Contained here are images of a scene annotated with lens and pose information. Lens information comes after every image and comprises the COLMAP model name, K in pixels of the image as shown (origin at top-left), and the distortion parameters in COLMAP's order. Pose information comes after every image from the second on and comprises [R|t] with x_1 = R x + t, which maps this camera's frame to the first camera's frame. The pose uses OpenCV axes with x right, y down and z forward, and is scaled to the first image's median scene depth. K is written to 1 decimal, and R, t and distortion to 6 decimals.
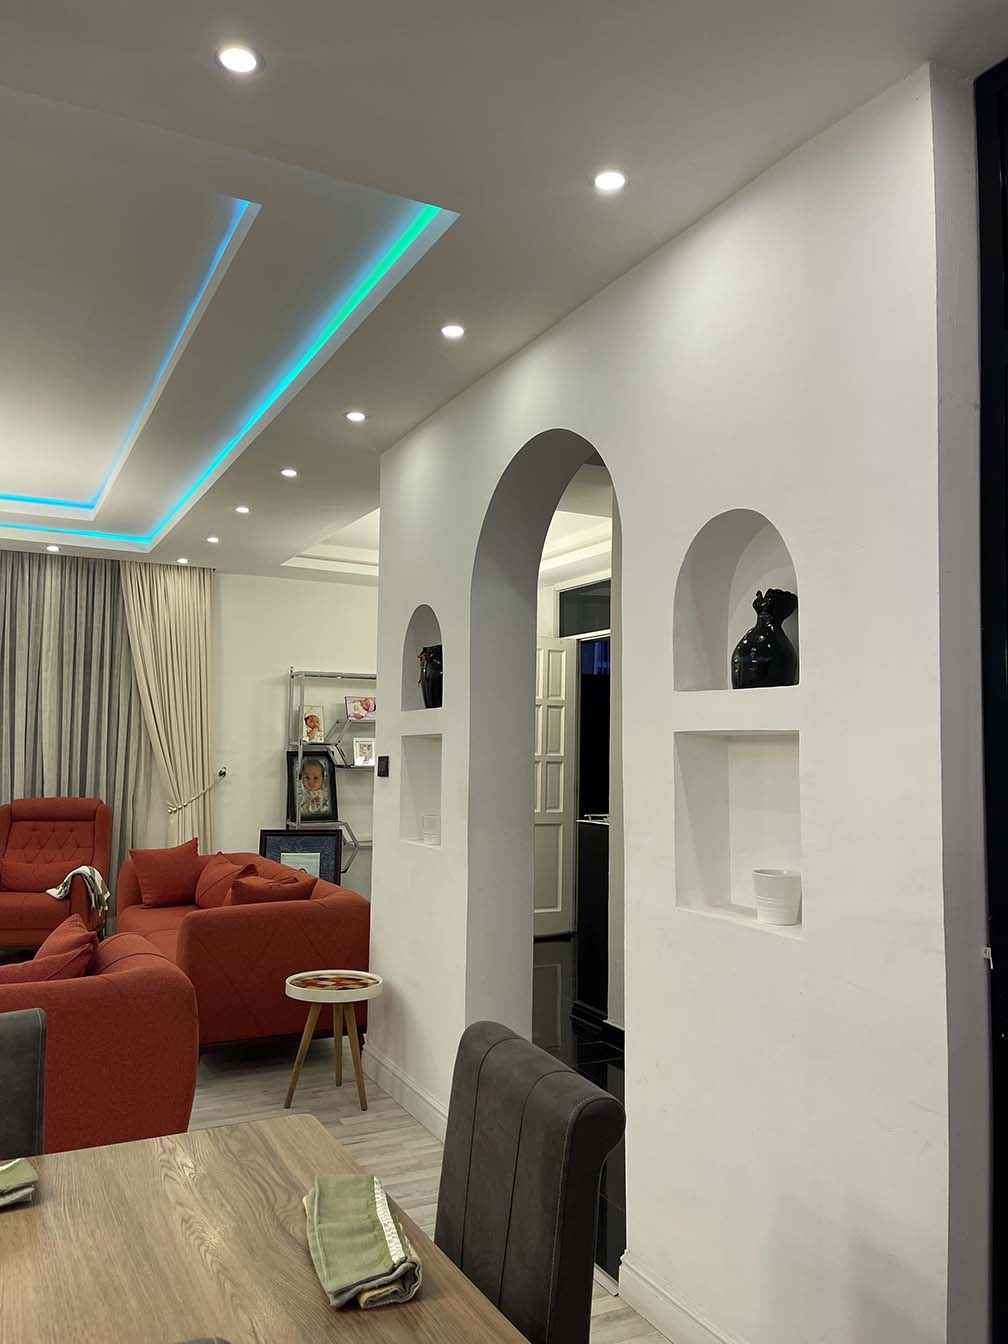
lens RADIAL K [[1017.8, 0, 499.0], [0, 1017.8, 674.1], [0, 0, 1]] dist [0.073782, -0.099062]
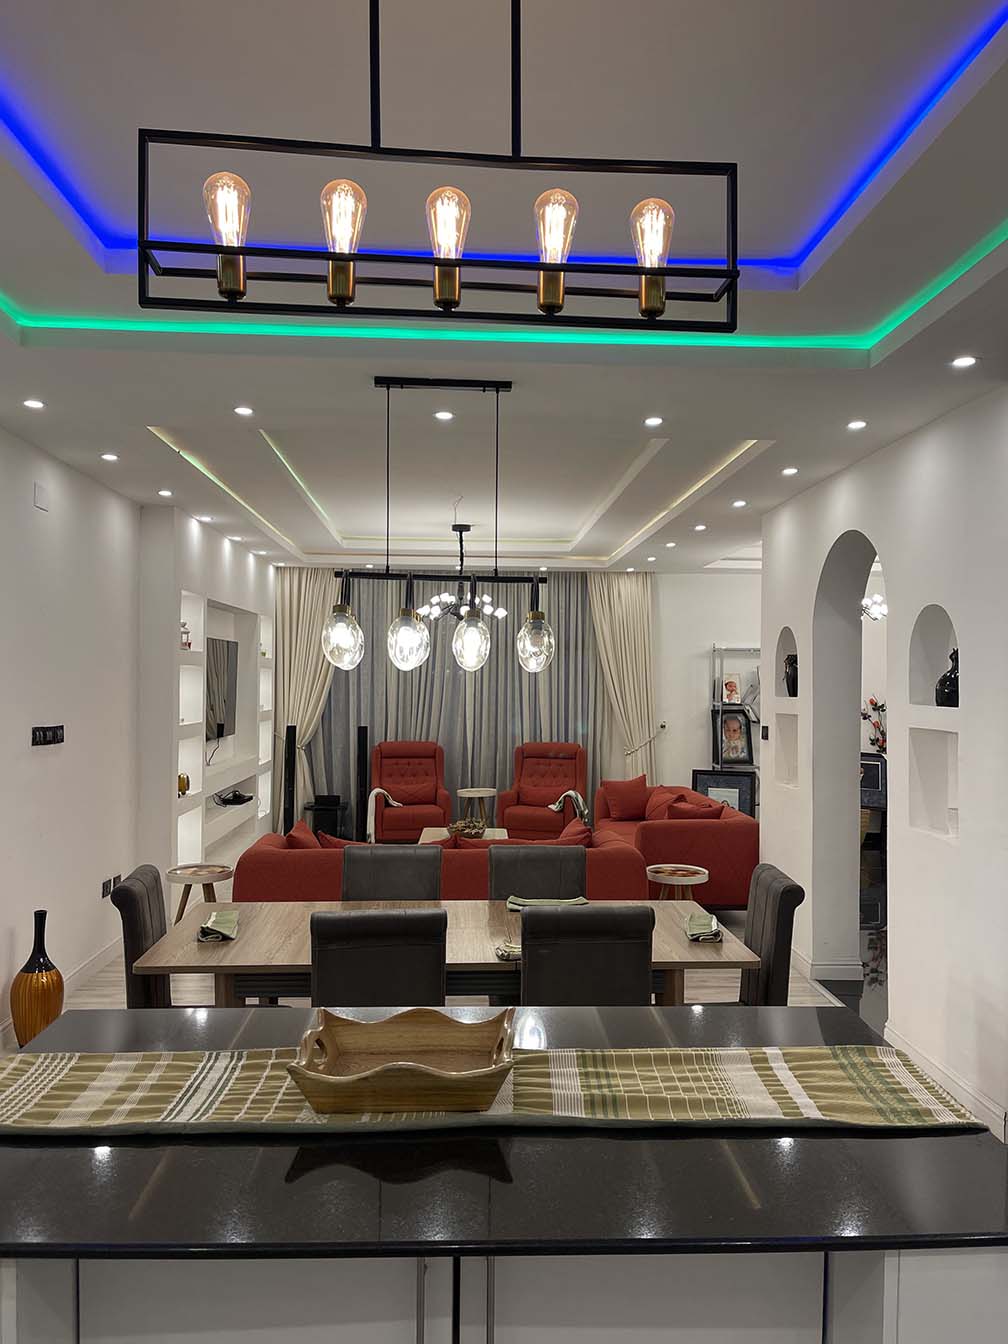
lens RADIAL K [[1017.8, 0, 505.5], [0, 1017.8, 676.2], [0, 0, 1]] dist [0.073782, -0.099062]
pose [[0.911642, -0.006695, -0.410931, 0.128434], [0.033003, 0.997831, 0.056958, -0.073540], [0.409658, -0.065487, 0.909886, -0.415721]]
